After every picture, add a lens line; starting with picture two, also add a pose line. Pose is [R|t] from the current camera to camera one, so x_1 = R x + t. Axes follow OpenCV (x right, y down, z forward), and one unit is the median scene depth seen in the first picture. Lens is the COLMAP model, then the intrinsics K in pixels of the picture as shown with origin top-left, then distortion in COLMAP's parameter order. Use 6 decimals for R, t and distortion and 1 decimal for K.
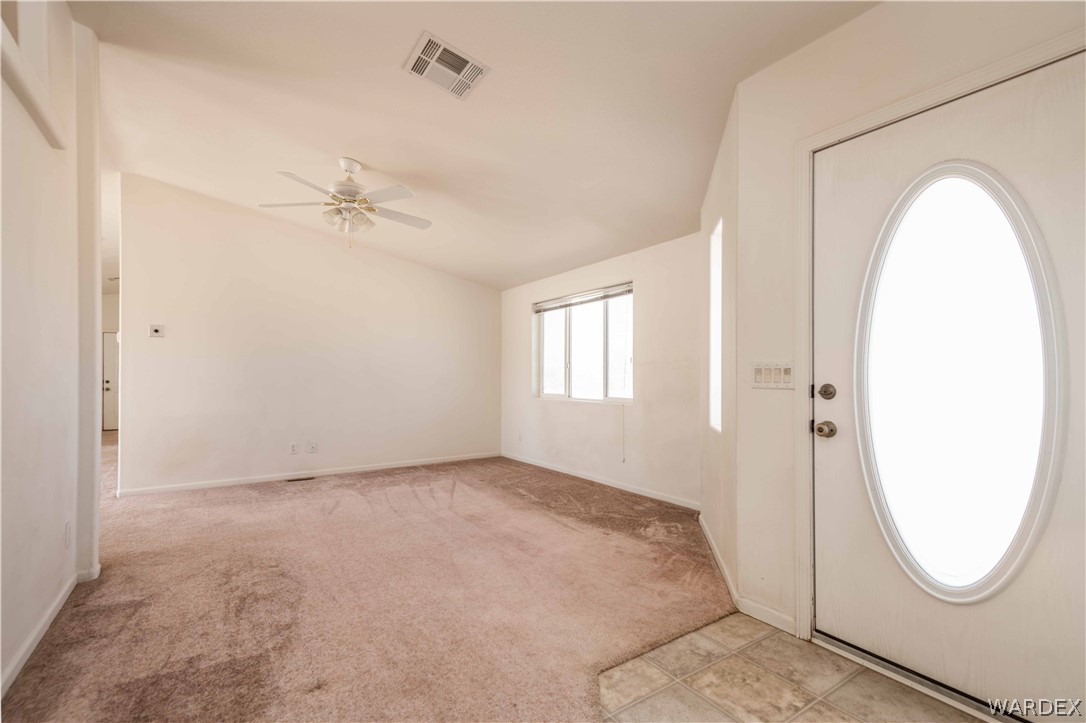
lens RADIAL K [[492.1, 0, 542.9], [0, 492.1, 372.8], [0, 0, 1]] dist [-0.001784, -0.000527]
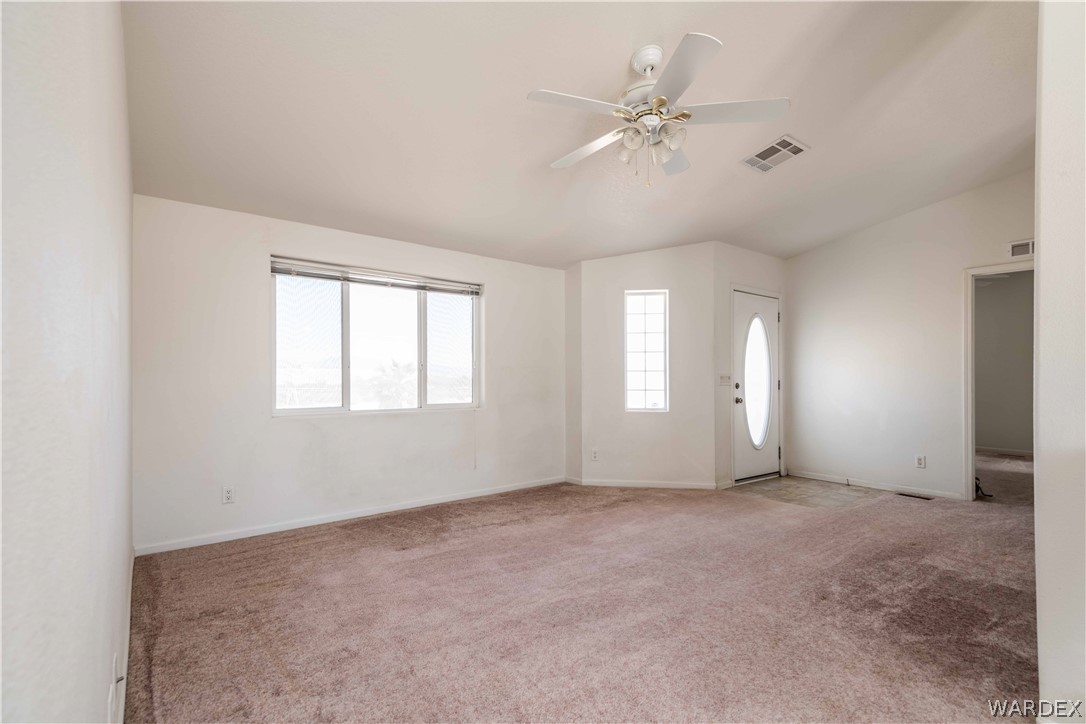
lens RADIAL K [[500.0, 0, 543.0], [0, 500.0, 362.0], [0, 0, 1]] dist [0.028048, -0.000201]
pose [[-0.076118, 0.025221, 0.996780, -0.759992], [-0.009229, 0.999619, -0.025997, -0.003020], [-0.997056, -0.011179, -0.075856, 0.862993]]
